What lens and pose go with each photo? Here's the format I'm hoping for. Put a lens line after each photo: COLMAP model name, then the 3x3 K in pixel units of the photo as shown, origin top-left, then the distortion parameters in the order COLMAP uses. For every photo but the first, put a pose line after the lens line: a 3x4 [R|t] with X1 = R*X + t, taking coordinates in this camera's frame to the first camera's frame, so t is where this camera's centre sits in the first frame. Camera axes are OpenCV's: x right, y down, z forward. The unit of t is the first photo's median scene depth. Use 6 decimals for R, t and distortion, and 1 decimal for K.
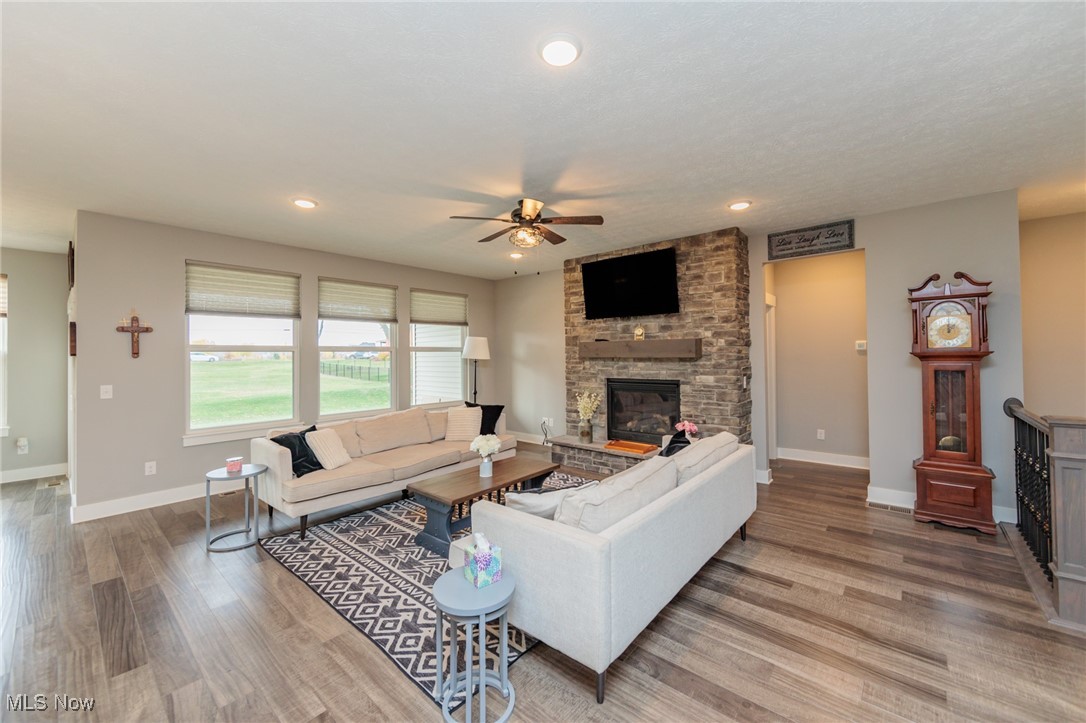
lens RADIAL K [[426.8, 0, 547.4], [0, 426.8, 356.3], [0, 0, 1]] dist [-0.000557, 0.000189]
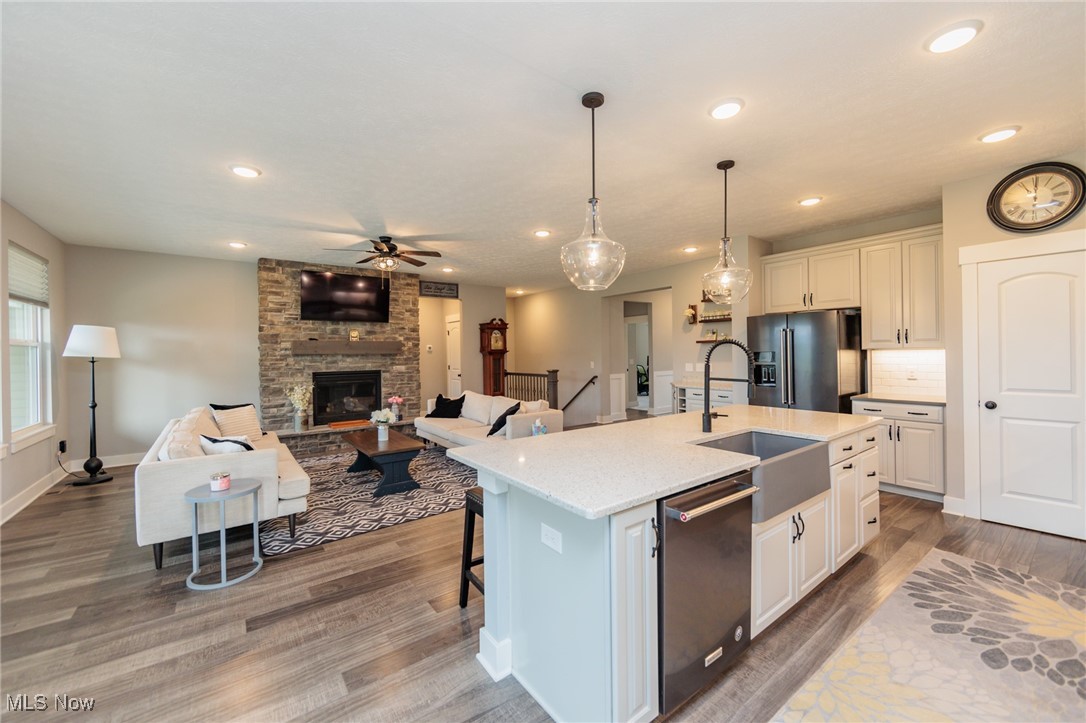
lens RADIAL K [[426.8, 0, 547.4], [0, 426.8, 356.3], [0, 0, 1]] dist [-0.000557, 0.000189]
pose [[0.205749, 0.000229, 0.978605, -0.987232], [0.013162, 0.999909, -0.003001, 0.022712], [-0.978516, 0.013498, 0.205727, 0.167182]]
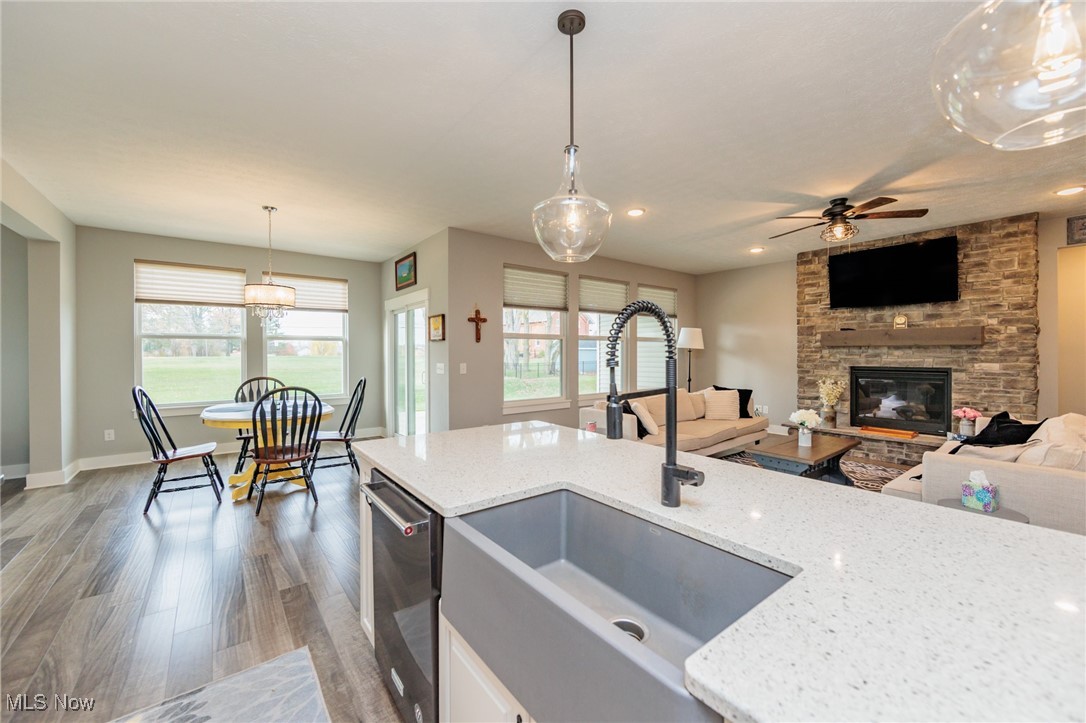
lens RADIAL K [[426.8, 0, 547.4], [0, 426.8, 356.3], [0, 0, 1]] dist [-0.000557, 0.000189]
pose [[0.981121, 0.009748, -0.193149, -0.438376], [-0.008679, 0.999942, 0.006379, 0.030995], [0.193200, -0.004582, 0.981149, -0.174023]]
